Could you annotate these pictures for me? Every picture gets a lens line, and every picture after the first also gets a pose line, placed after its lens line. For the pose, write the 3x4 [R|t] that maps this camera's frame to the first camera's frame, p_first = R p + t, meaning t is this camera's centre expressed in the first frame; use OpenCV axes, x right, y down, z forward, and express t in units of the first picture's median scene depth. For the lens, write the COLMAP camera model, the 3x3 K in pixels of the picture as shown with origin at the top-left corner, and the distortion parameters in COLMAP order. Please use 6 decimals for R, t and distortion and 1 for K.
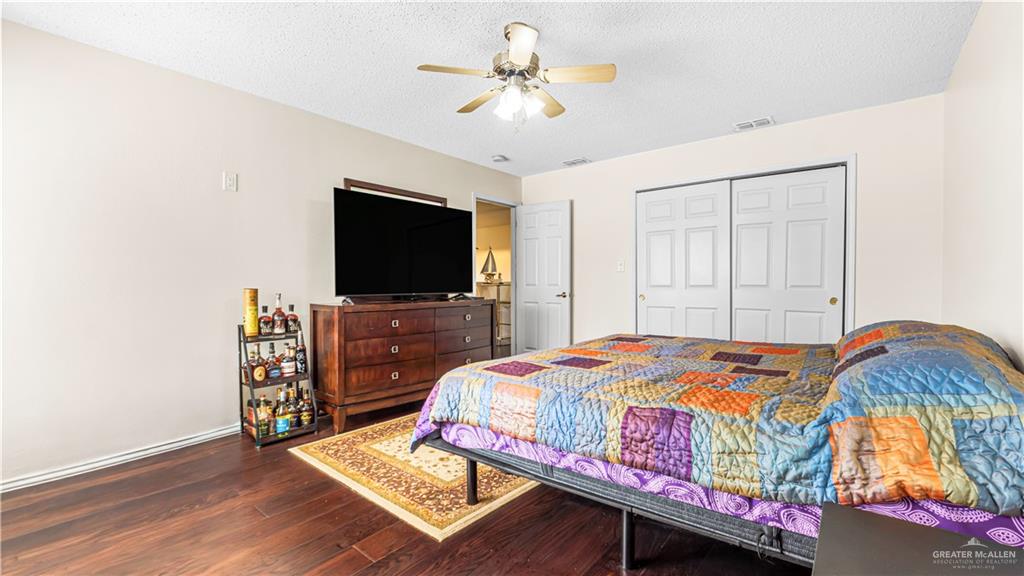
lens RADIAL K [[435.4, 0, 516.2], [0, 435.4, 285.7], [0, 0, 1]] dist [-0.005618, -0.000179]
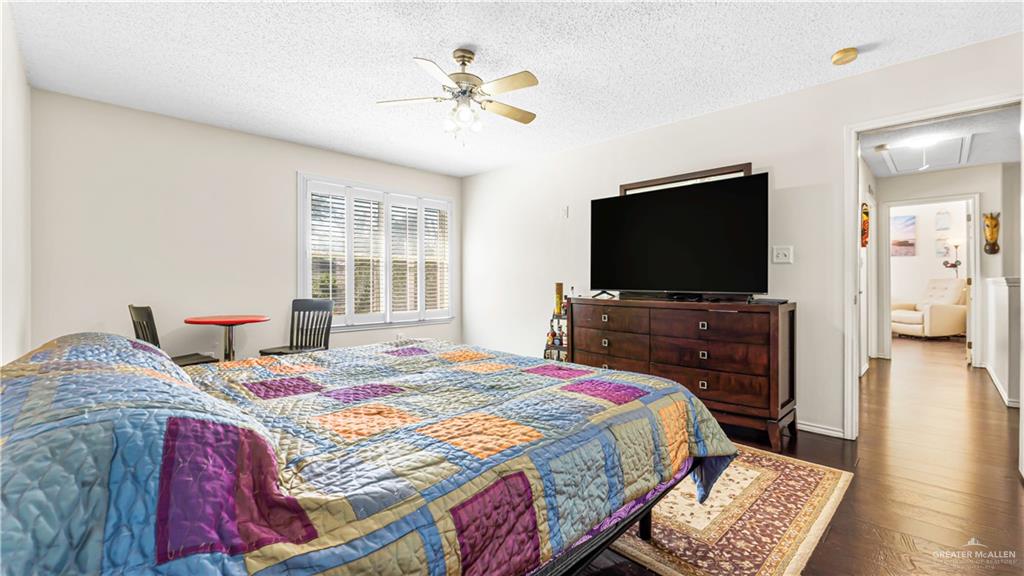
lens RADIAL K [[435.4, 0, 516.2], [0, 435.4, 285.7], [0, 0, 1]] dist [-0.005618, -0.000179]
pose [[-0.101173, 0.015984, -0.994740, 0.609928], [-0.001157, 0.999868, 0.016184, -0.006005], [0.994868, 0.002789, -0.101141, 0.688291]]
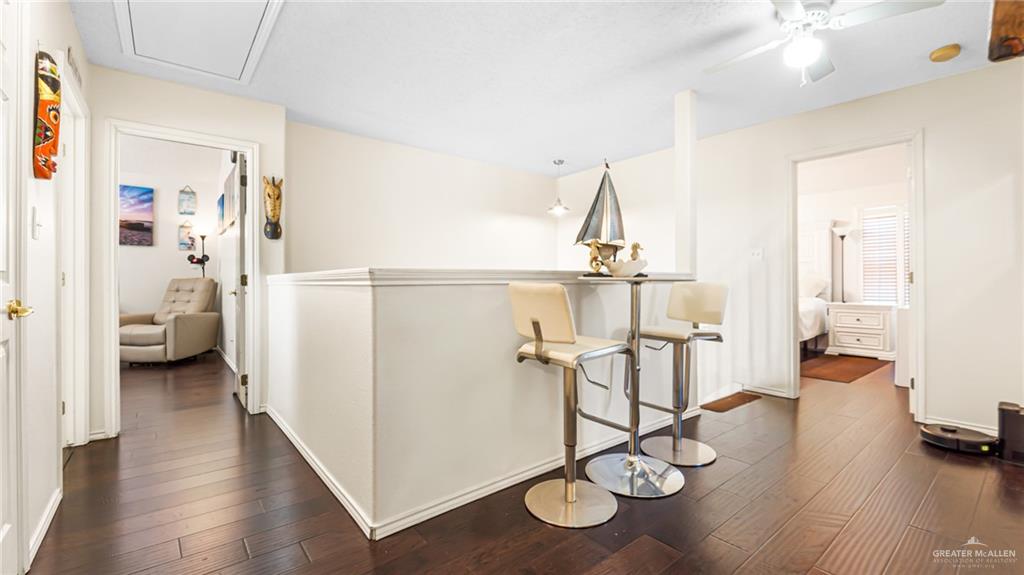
lens RADIAL K [[435.4, 0, 516.2], [0, 435.4, 285.2], [0, 0, 1]] dist [-0.005618, -0.000179]
pose [[0.977182, 0.013424, -0.211981, -0.098443], [-0.015307, 0.999857, -0.007242, 0.008722], [0.211853, 0.010321, 0.977247, 1.182927]]
